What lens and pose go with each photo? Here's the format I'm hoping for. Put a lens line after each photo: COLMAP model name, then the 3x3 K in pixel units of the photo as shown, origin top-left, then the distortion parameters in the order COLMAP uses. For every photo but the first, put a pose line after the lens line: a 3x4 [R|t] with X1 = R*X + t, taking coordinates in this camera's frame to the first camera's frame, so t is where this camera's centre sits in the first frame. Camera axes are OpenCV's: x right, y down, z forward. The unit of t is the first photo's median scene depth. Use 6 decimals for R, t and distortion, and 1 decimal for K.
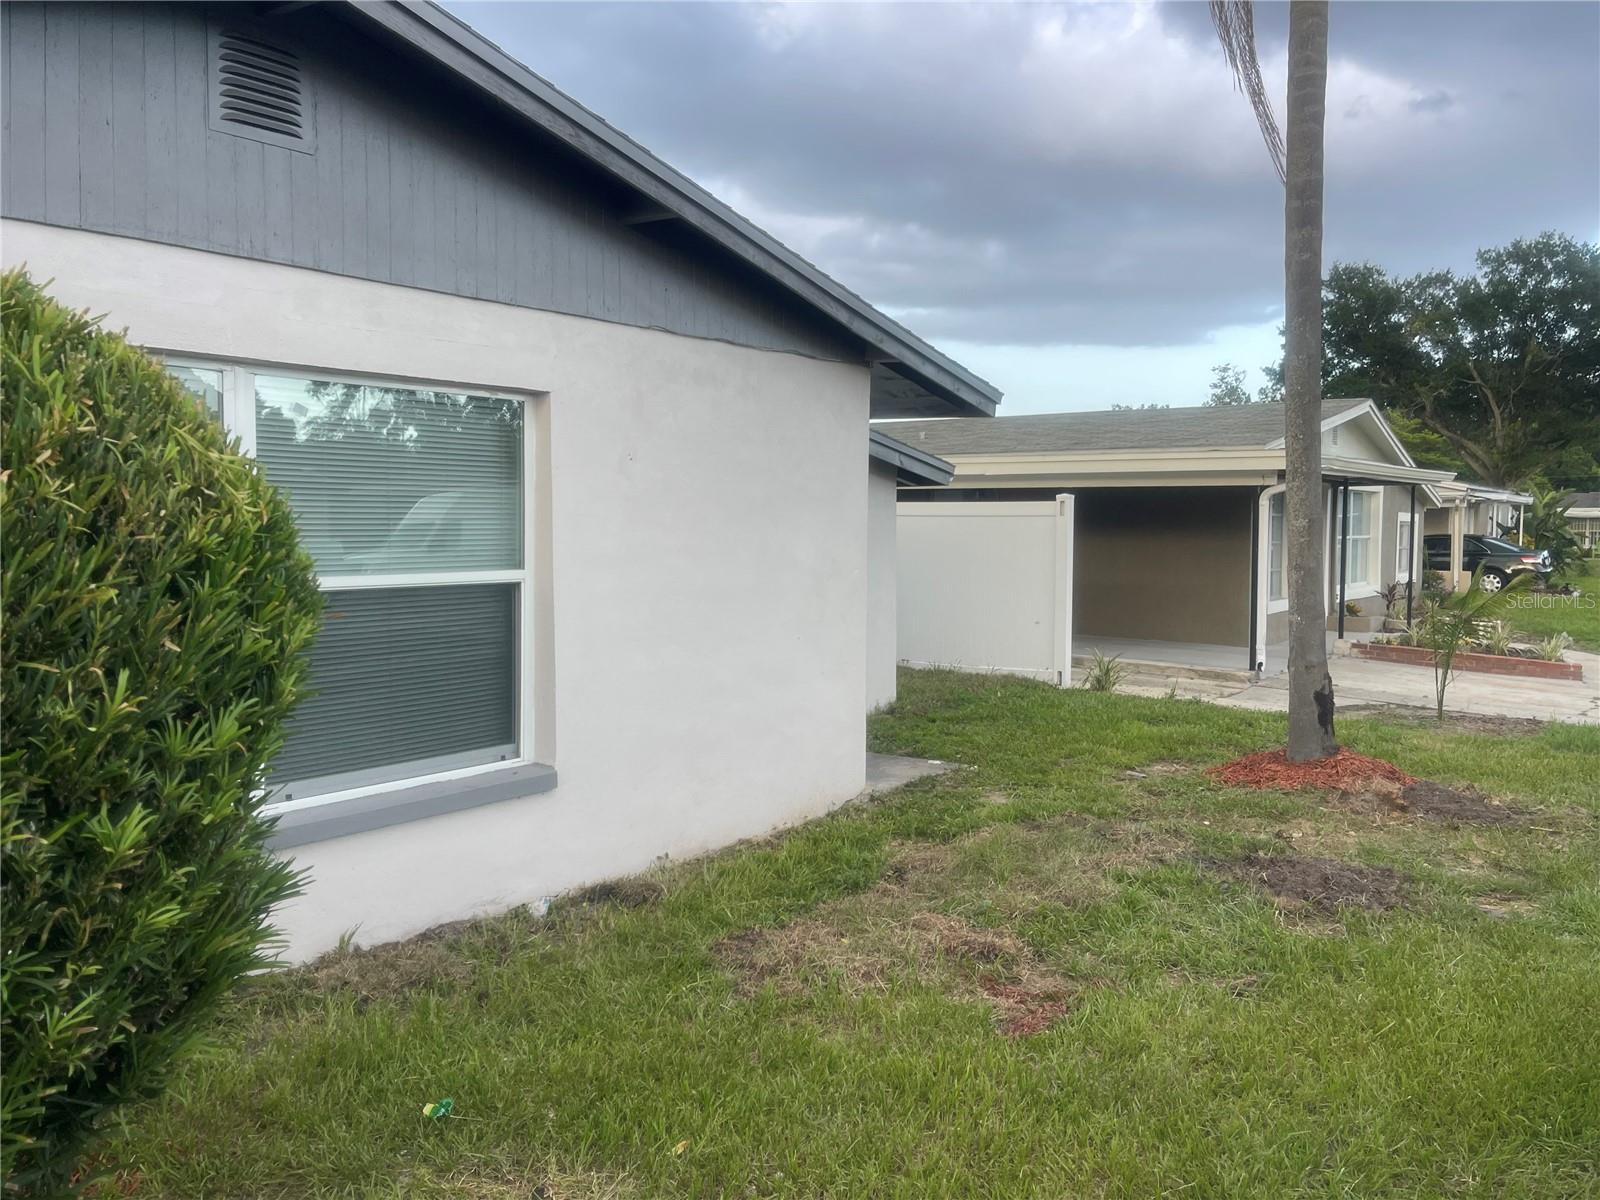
lens RADIAL K [[1311.3, 0, 800.0], [0, 1311.3, 600.0], [0, 0, 1]] dist [0.081988, 0.002413]
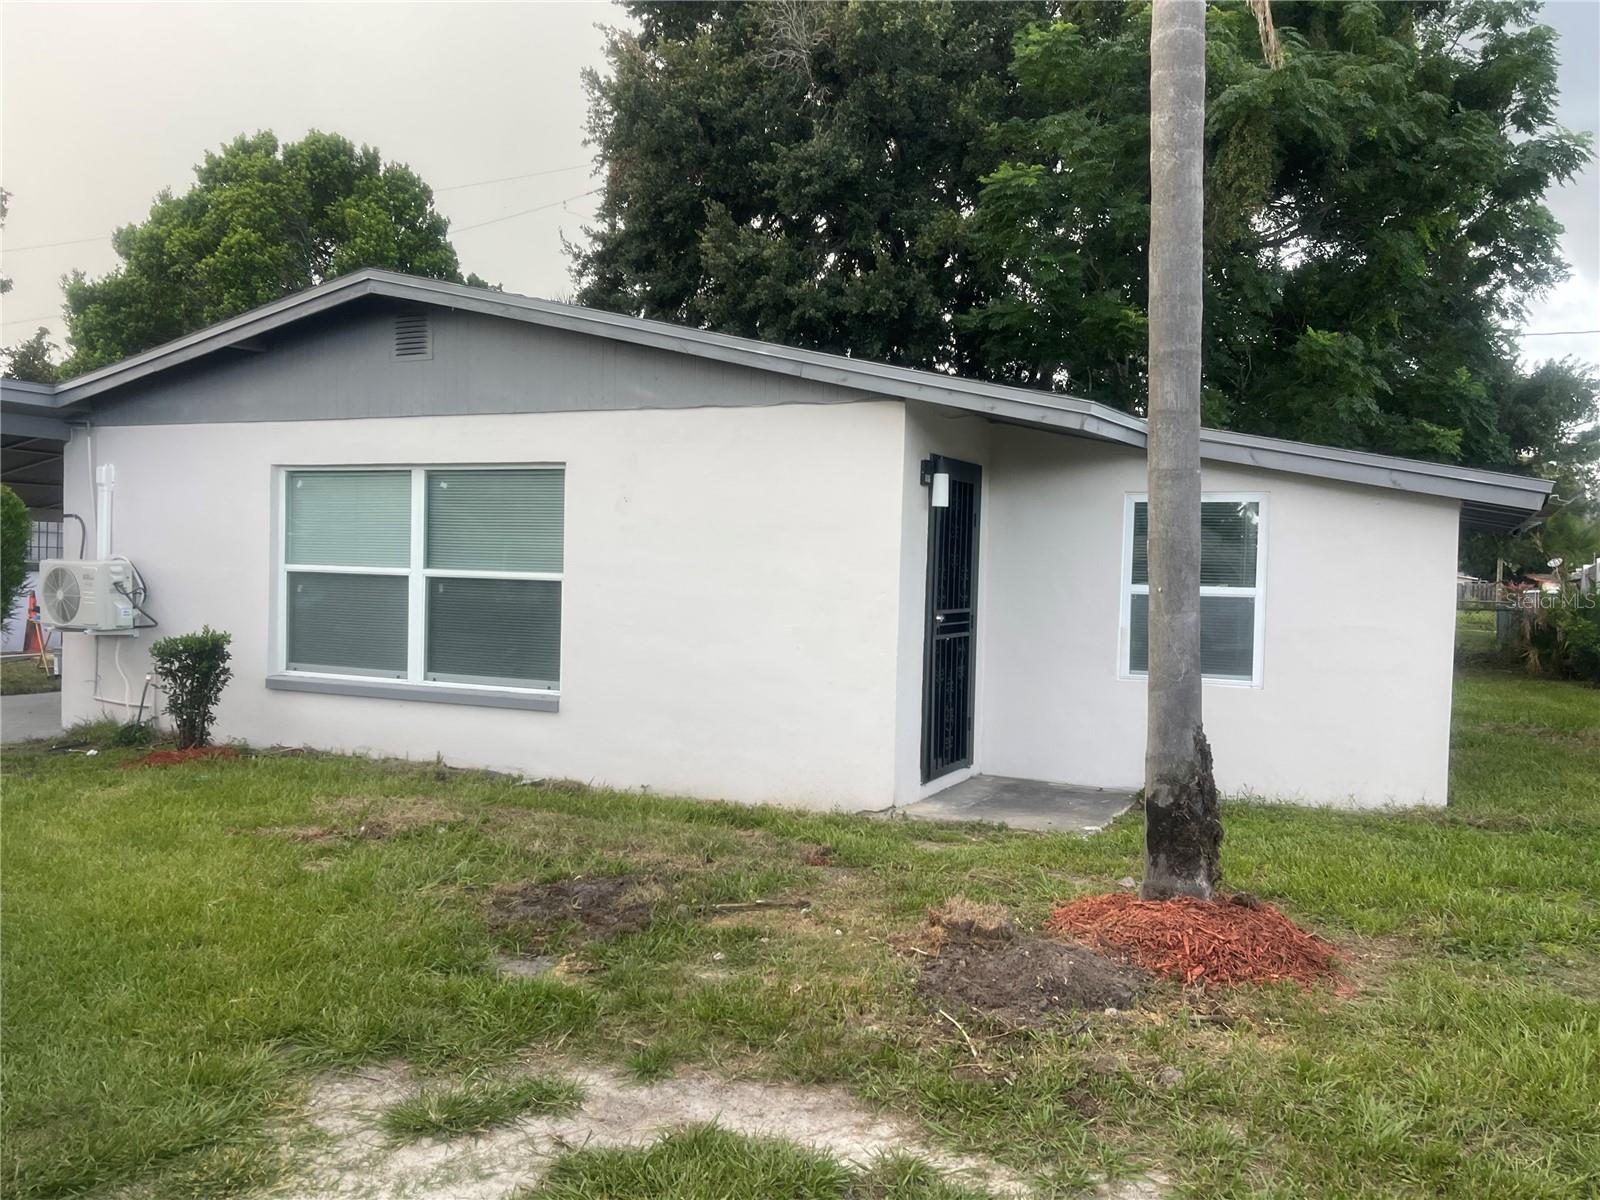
lens RADIAL K [[1311.3, 0, 800.0], [0, 1311.3, 600.0], [0, 0, 1]] dist [0.081988, 0.002413]
pose [[0.200667, 0.027528, -0.979273, 1.417844], [-0.084548, 0.996362, 0.010683, -0.032253], [0.976004, 0.080652, 0.202264, 0.964514]]
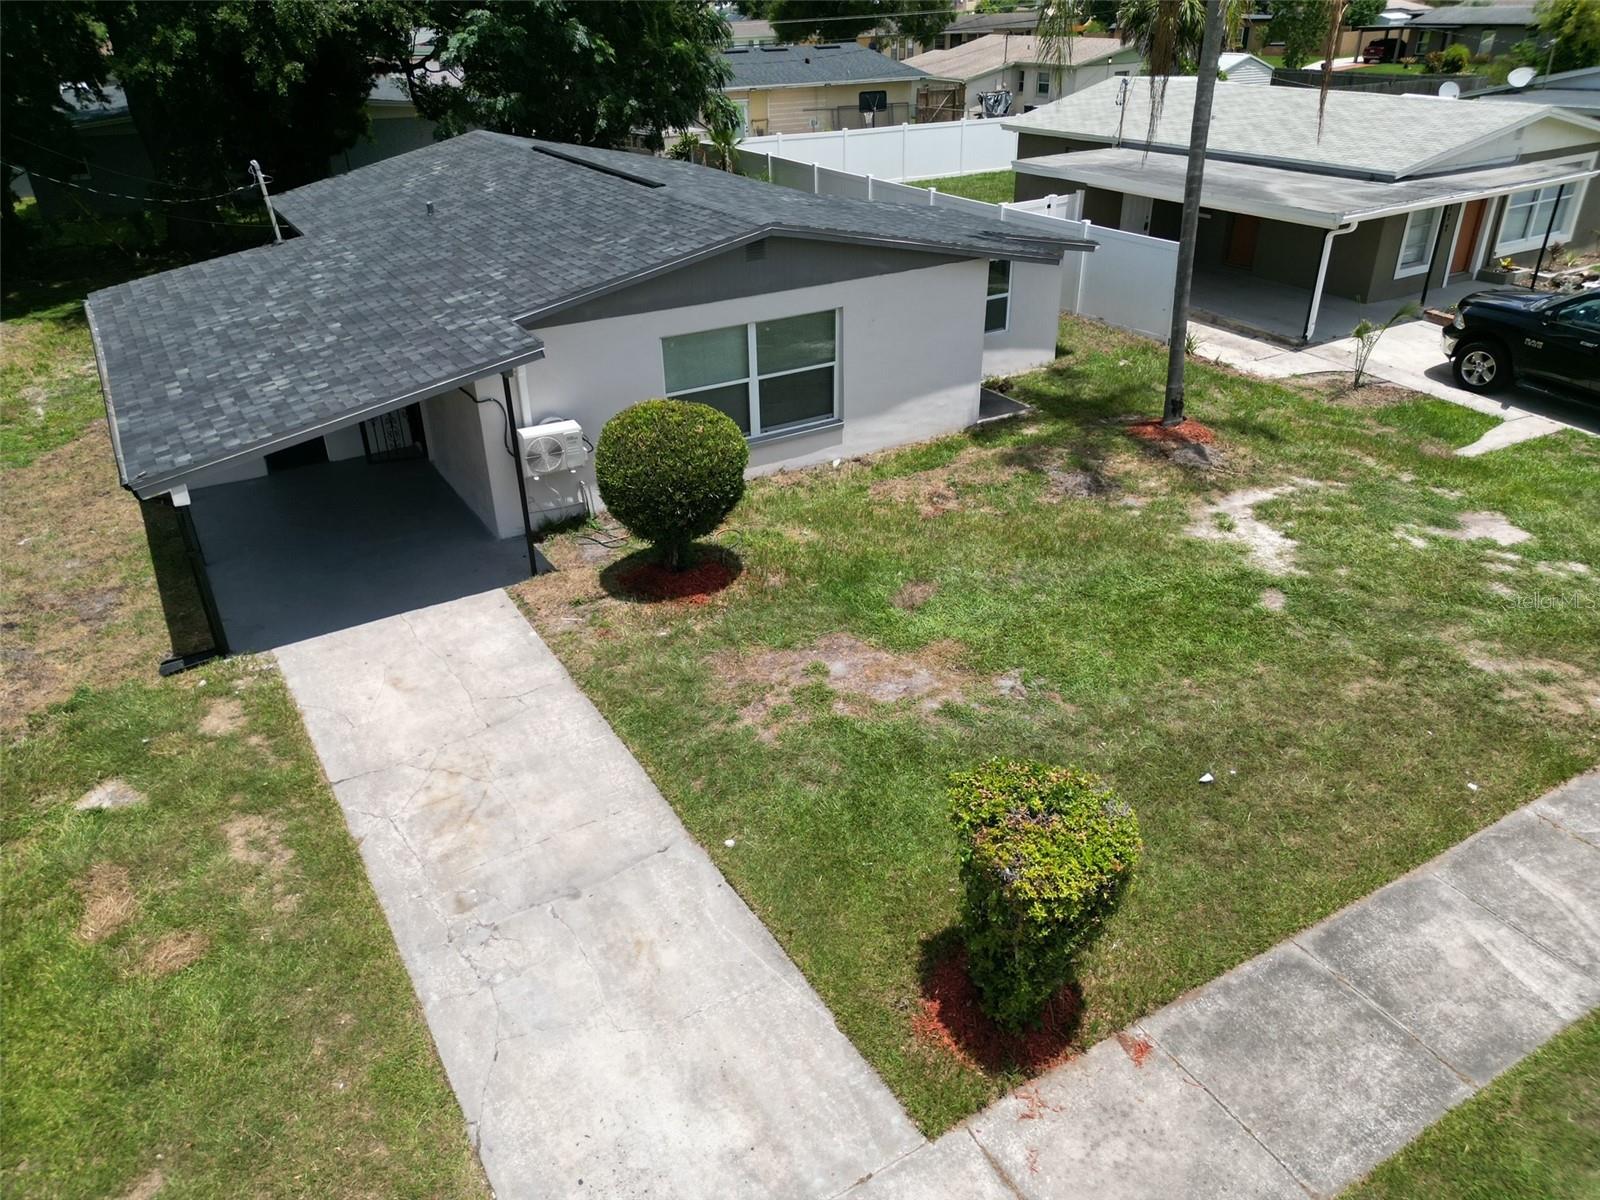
lens RADIAL K [[1121.8, 0, 802.2], [0, 1121.8, 596.5], [0, 0, 1]] dist [0.083280, -0.084691]
pose [[0.927338, 0.160827, -0.337905, 0.739647], [-0.003073, 0.906186, 0.422869, -0.667829], [0.374213, -0.391104, 0.840834, -1.574516]]
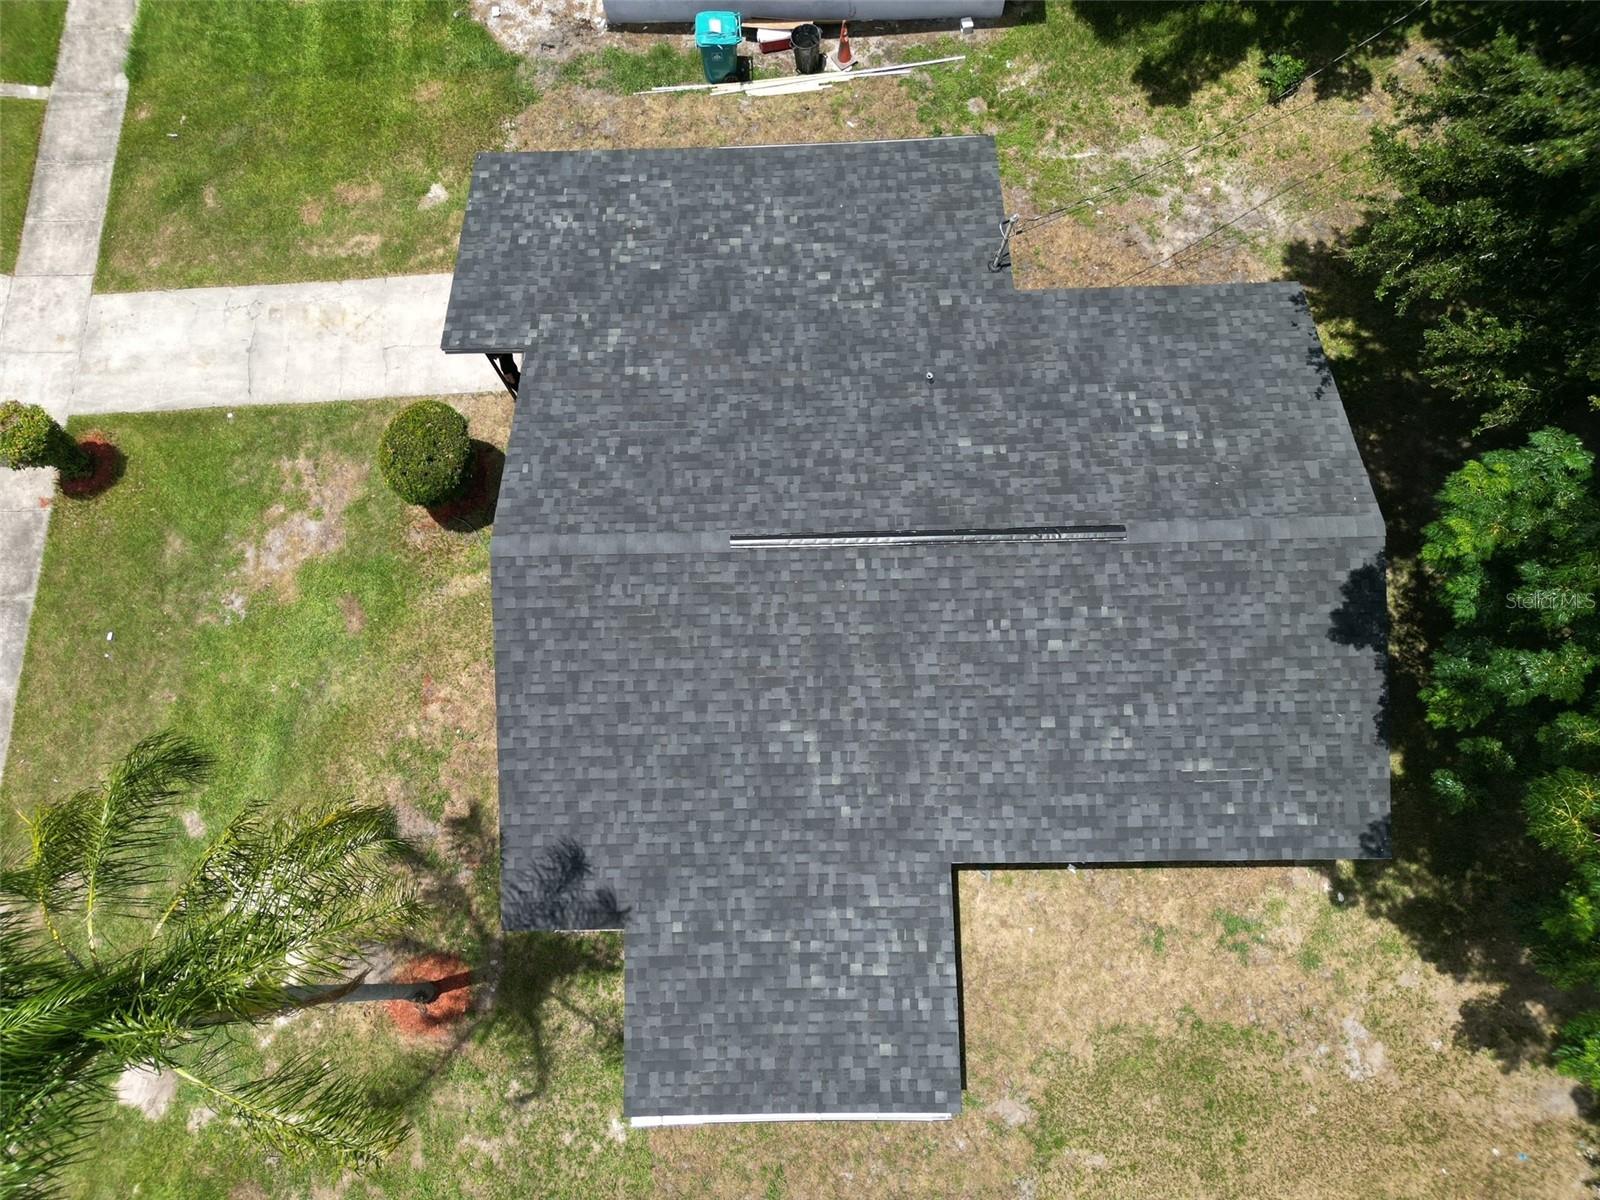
lens RADIAL K [[1125.8, 0, 800.0], [0, 1125.8, 600.0], [0, 0, 1]] dist [0.072656, -0.069686]
pose [[-0.786941, 0.596129, -0.159231, -0.340925], [-0.017494, 0.236402, 0.971498, -2.967020], [0.616780, 0.767297, -0.175606, 1.772069]]
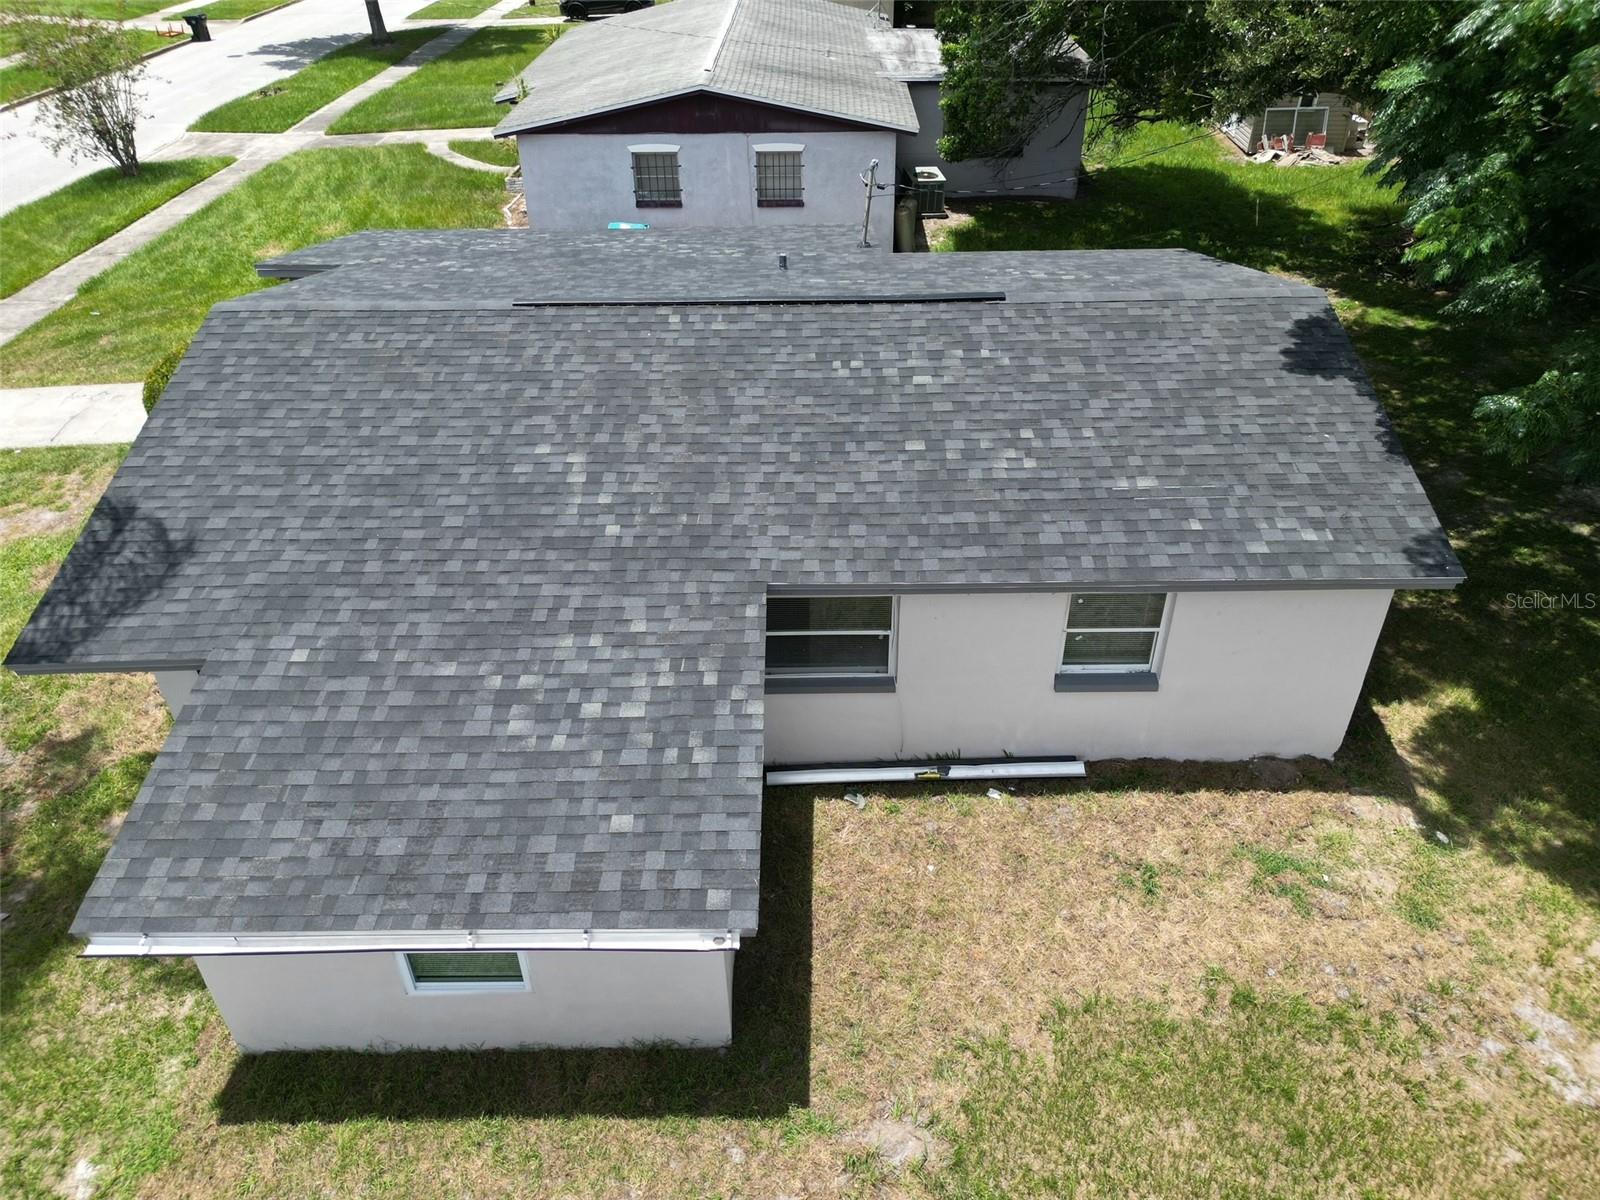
lens RADIAL K [[1125.8, 0, 800.0], [0, 1125.8, 600.0], [0, 0, 1]] dist [0.072656, -0.069686]
pose [[-0.800607, 0.350413, -0.486045, 0.095314], [-0.023991, 0.791773, 0.610345, -1.278919], [0.598710, 0.500307, -0.625492, 3.054897]]
